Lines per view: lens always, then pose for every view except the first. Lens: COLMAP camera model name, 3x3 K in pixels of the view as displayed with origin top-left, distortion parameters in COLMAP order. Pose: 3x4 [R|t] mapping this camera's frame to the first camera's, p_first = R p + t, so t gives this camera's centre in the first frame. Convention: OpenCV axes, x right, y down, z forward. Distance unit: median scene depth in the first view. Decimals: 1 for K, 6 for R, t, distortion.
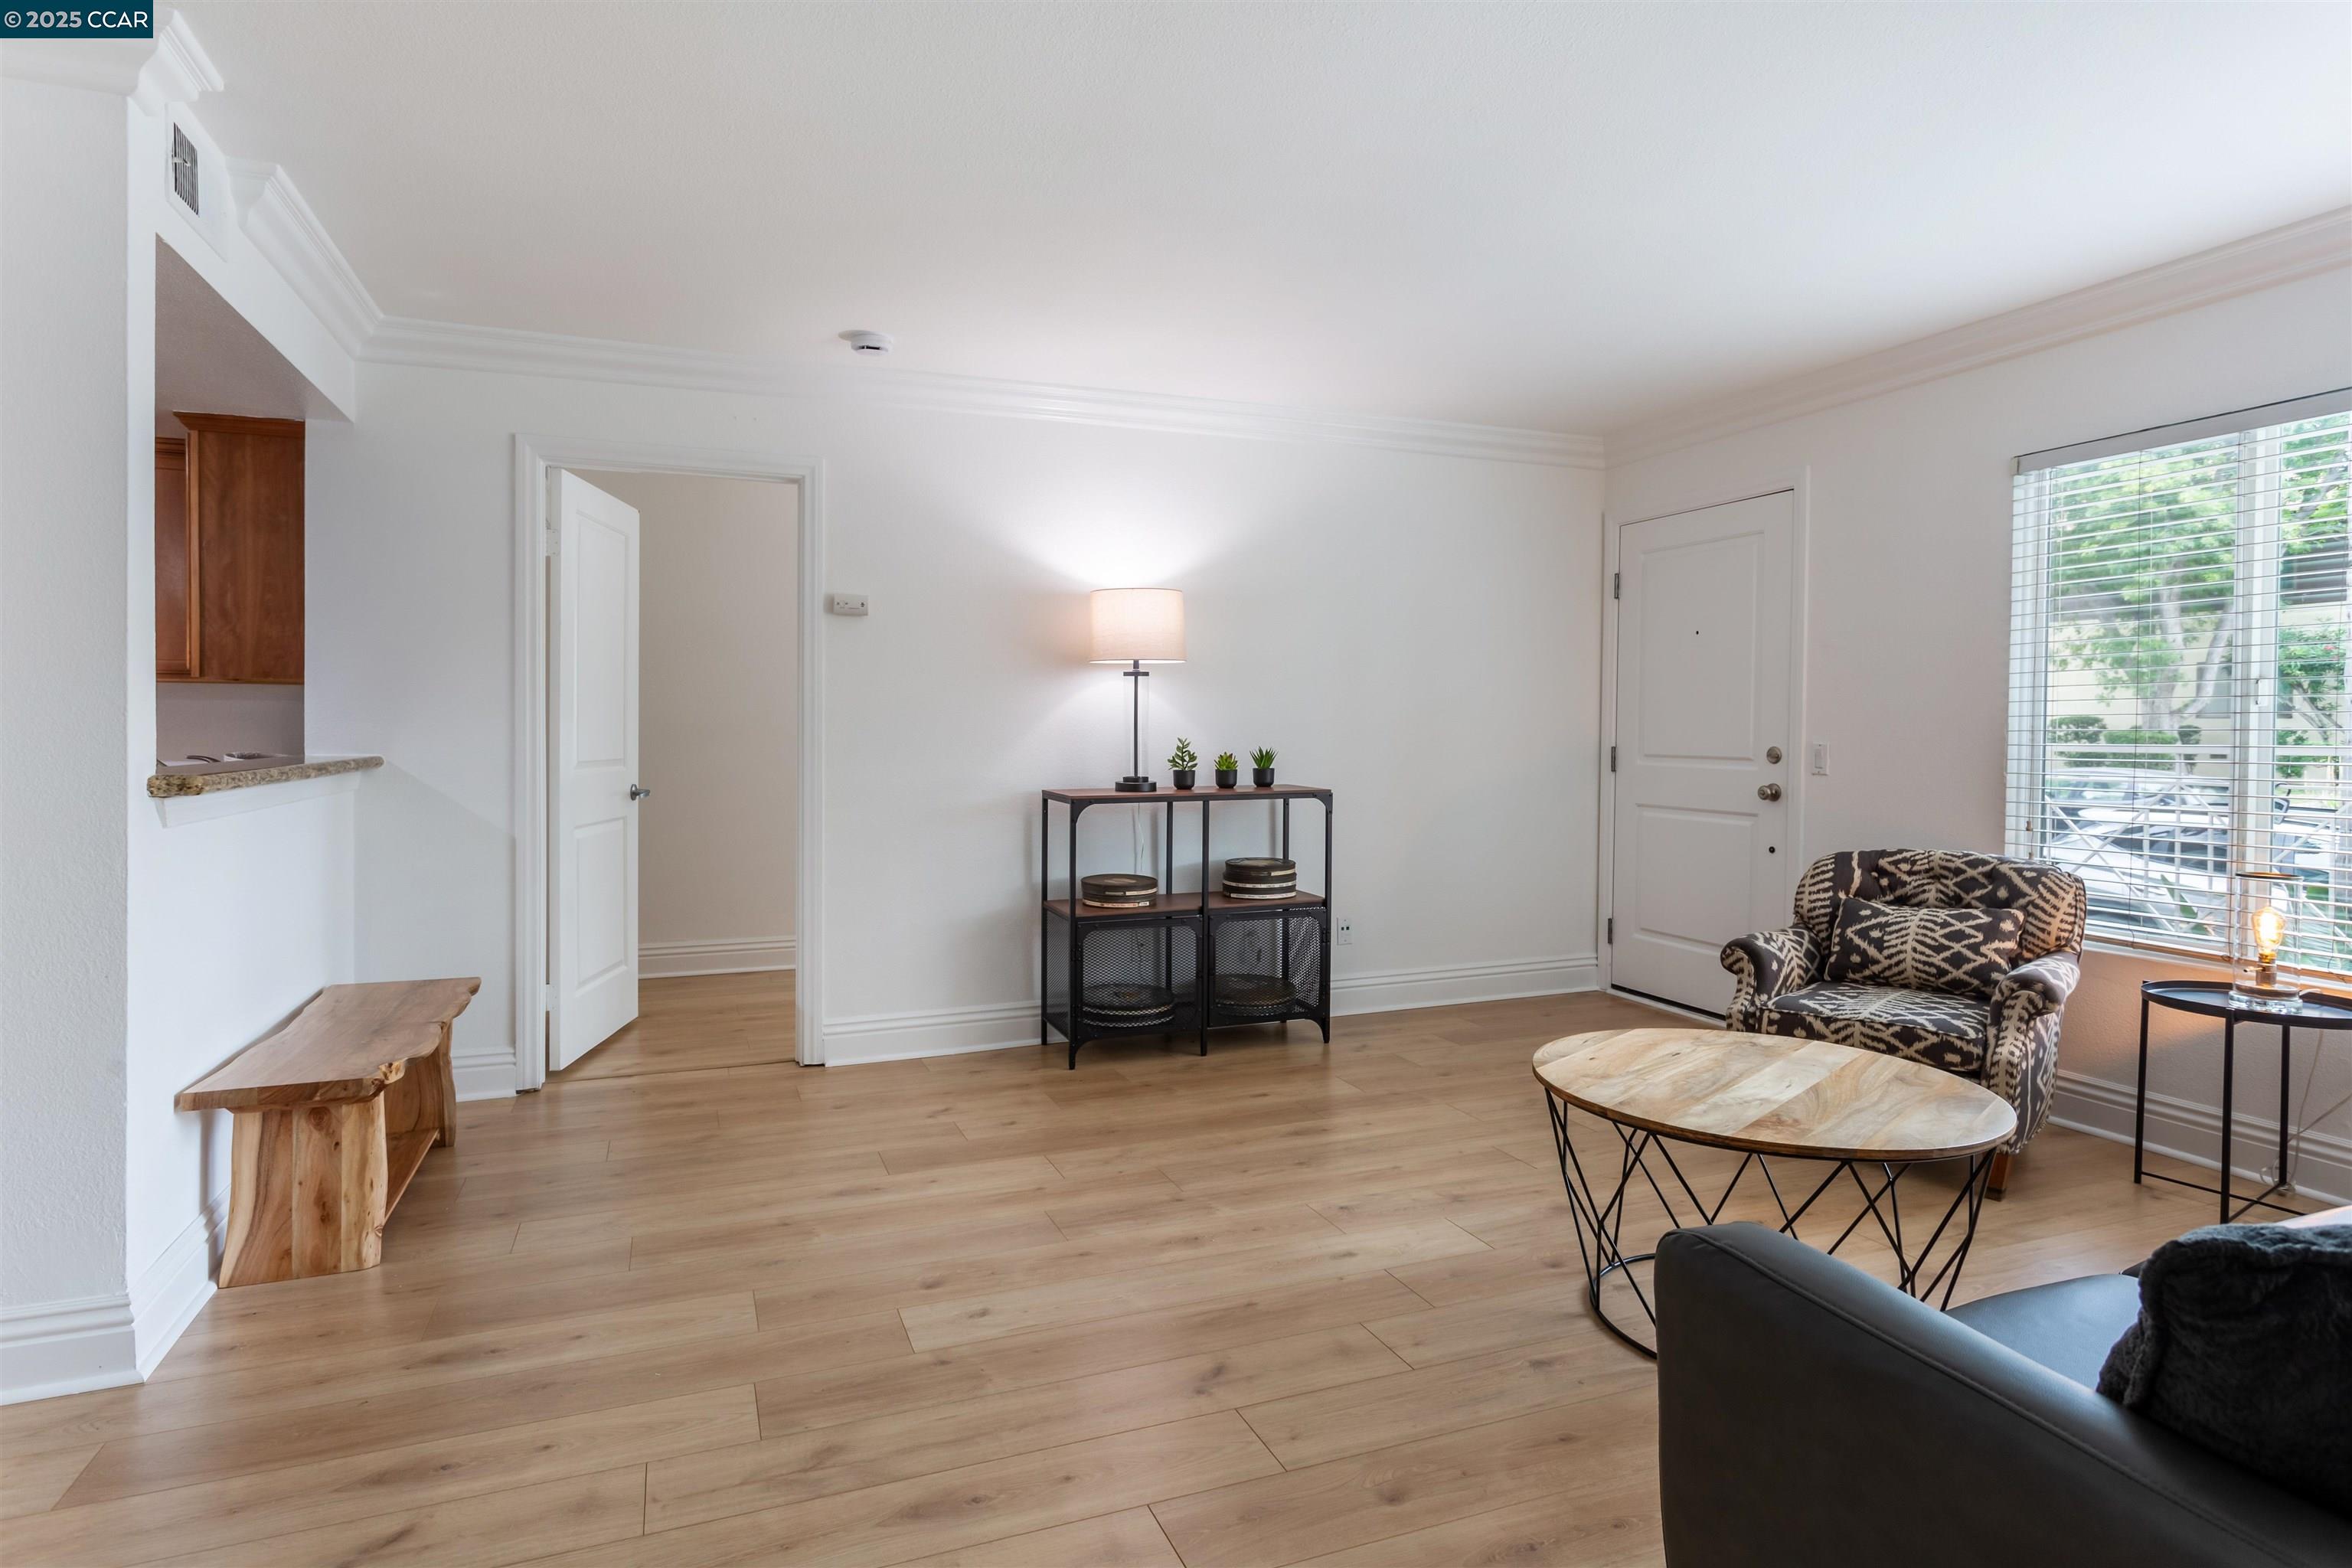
lens RADIAL K [[1245.3, 0, 1150.4], [0, 1245.3, 753.2], [0, 0, 1]] dist [-0.001138, 0.001392]
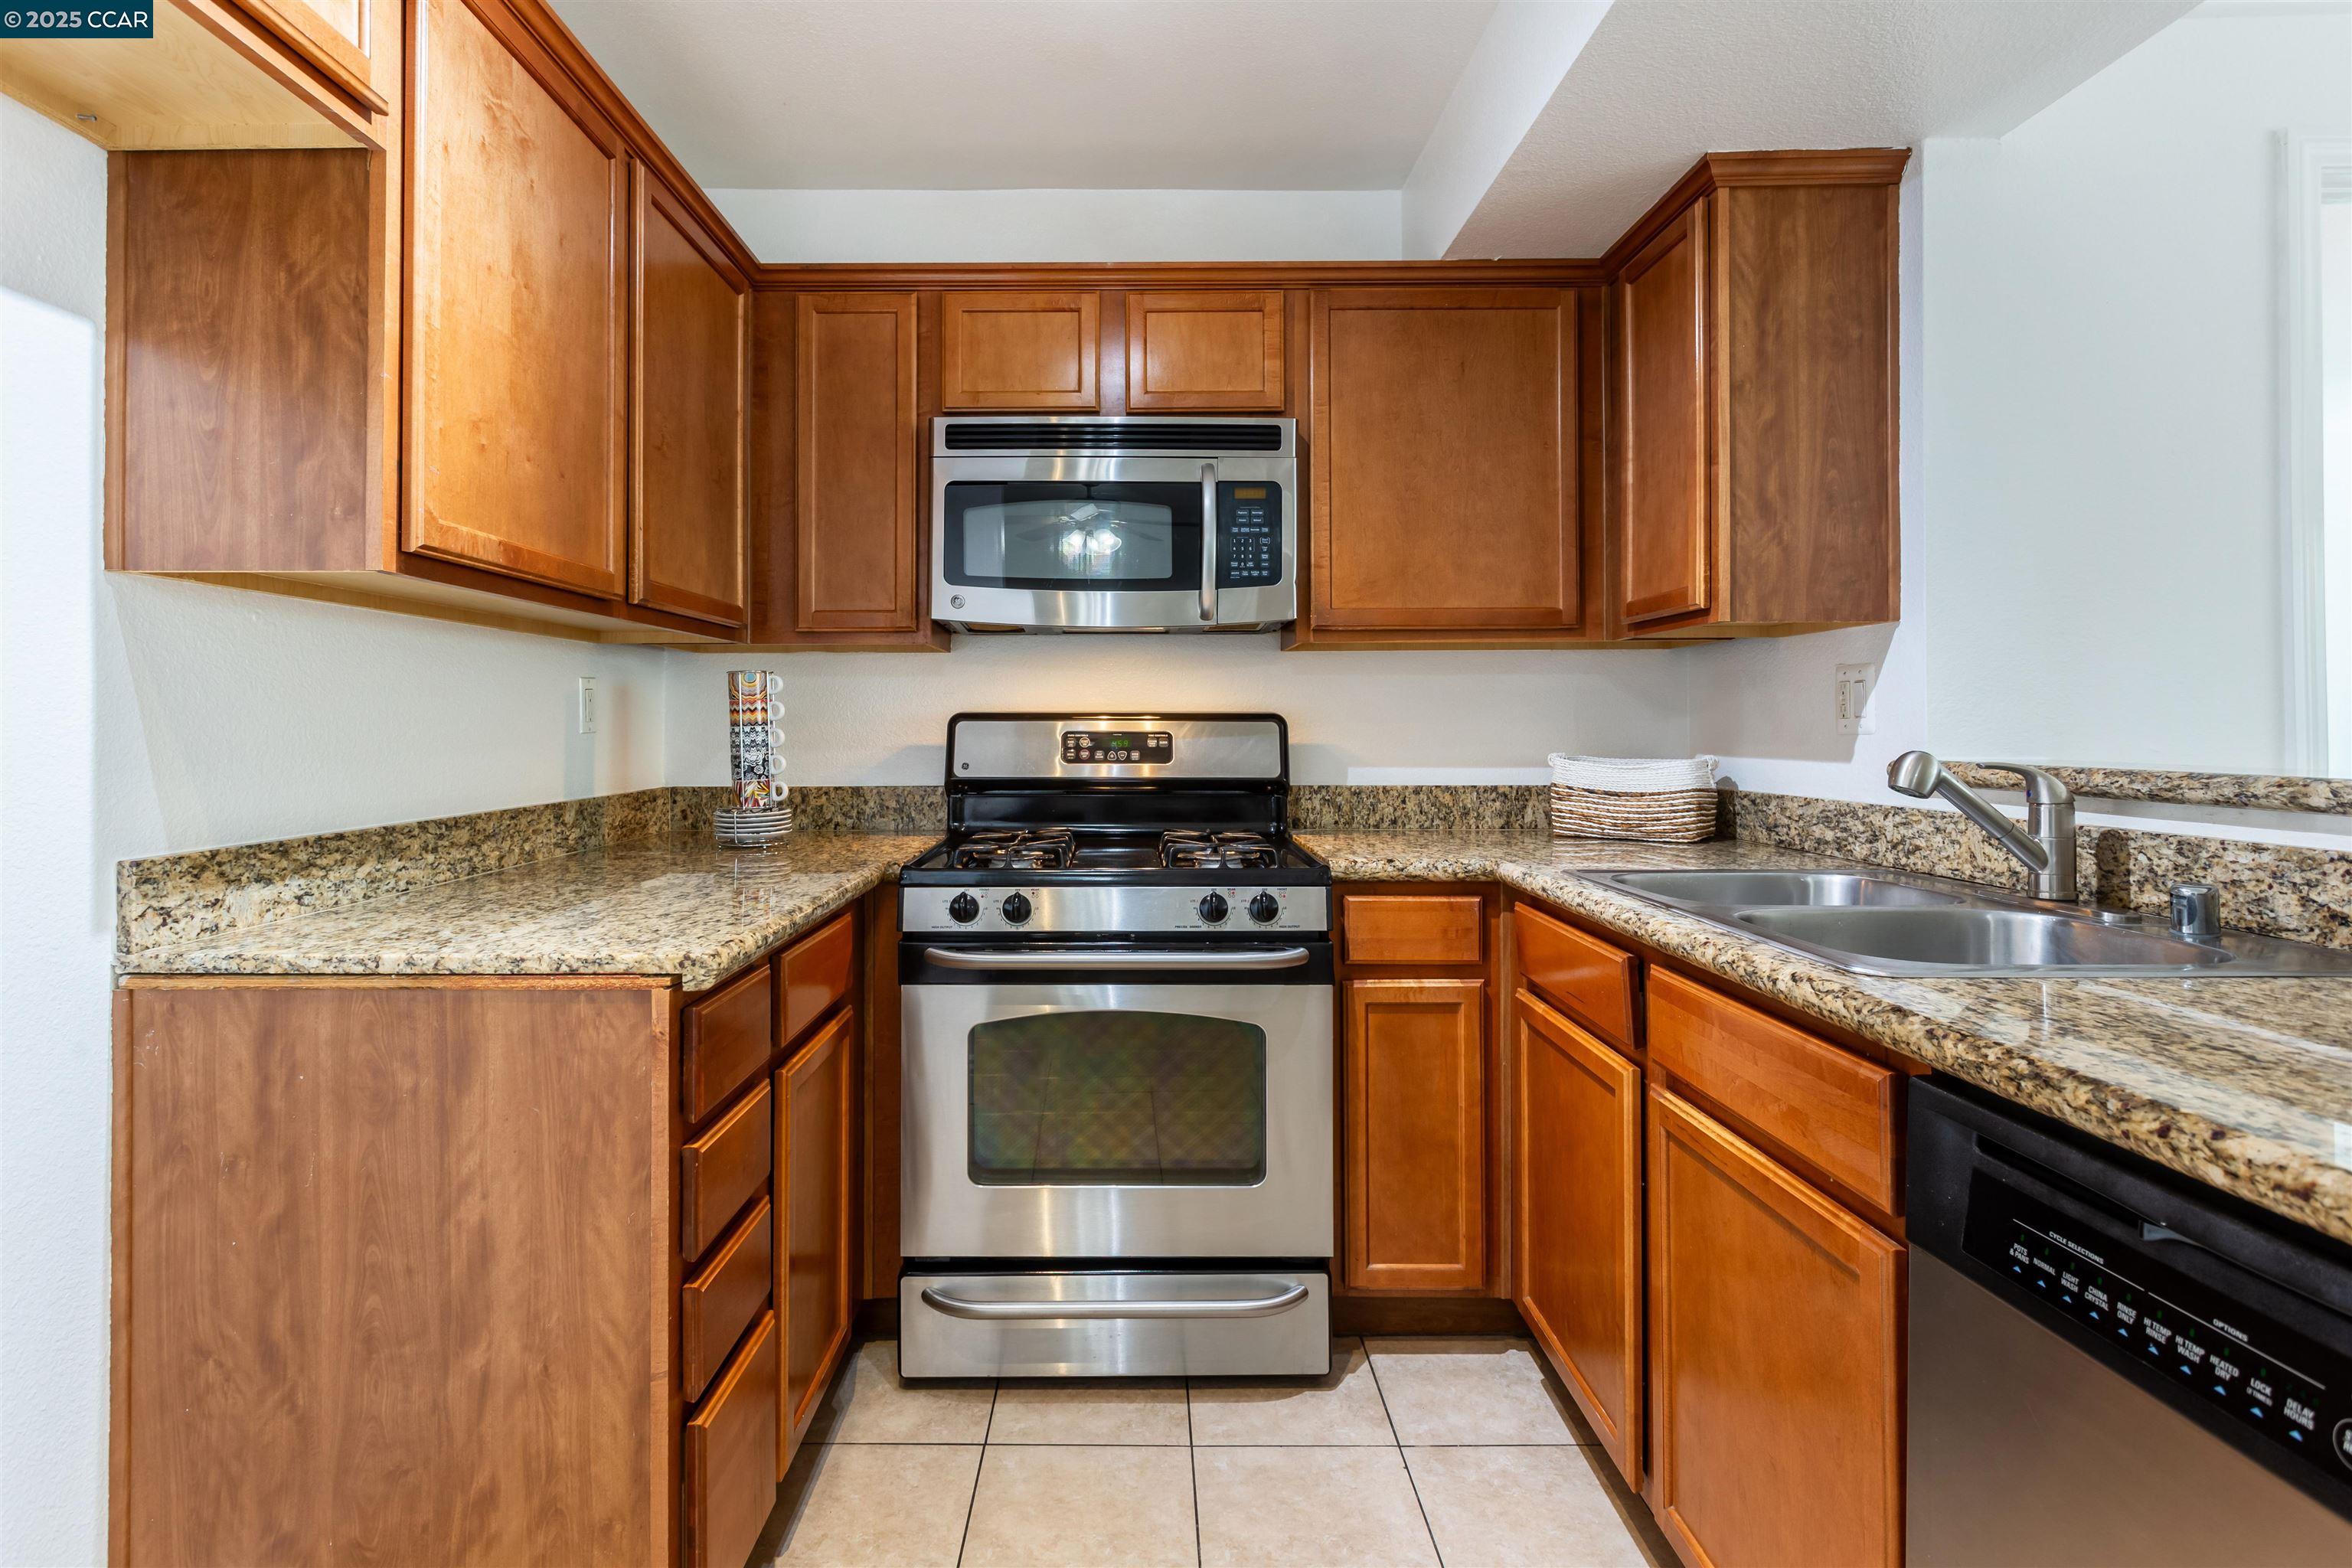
lens RADIAL K [[1155.1, 0, 1125.5], [0, 1155.1, 717.6], [0, 0, 1]] dist [0.001696, 0.001405]
pose [[0.930942, -0.015573, -0.364836, -0.896593], [0.004652, 0.999515, -0.030796, -0.002475], [0.365138, 0.026972, 0.930562, 0.445417]]
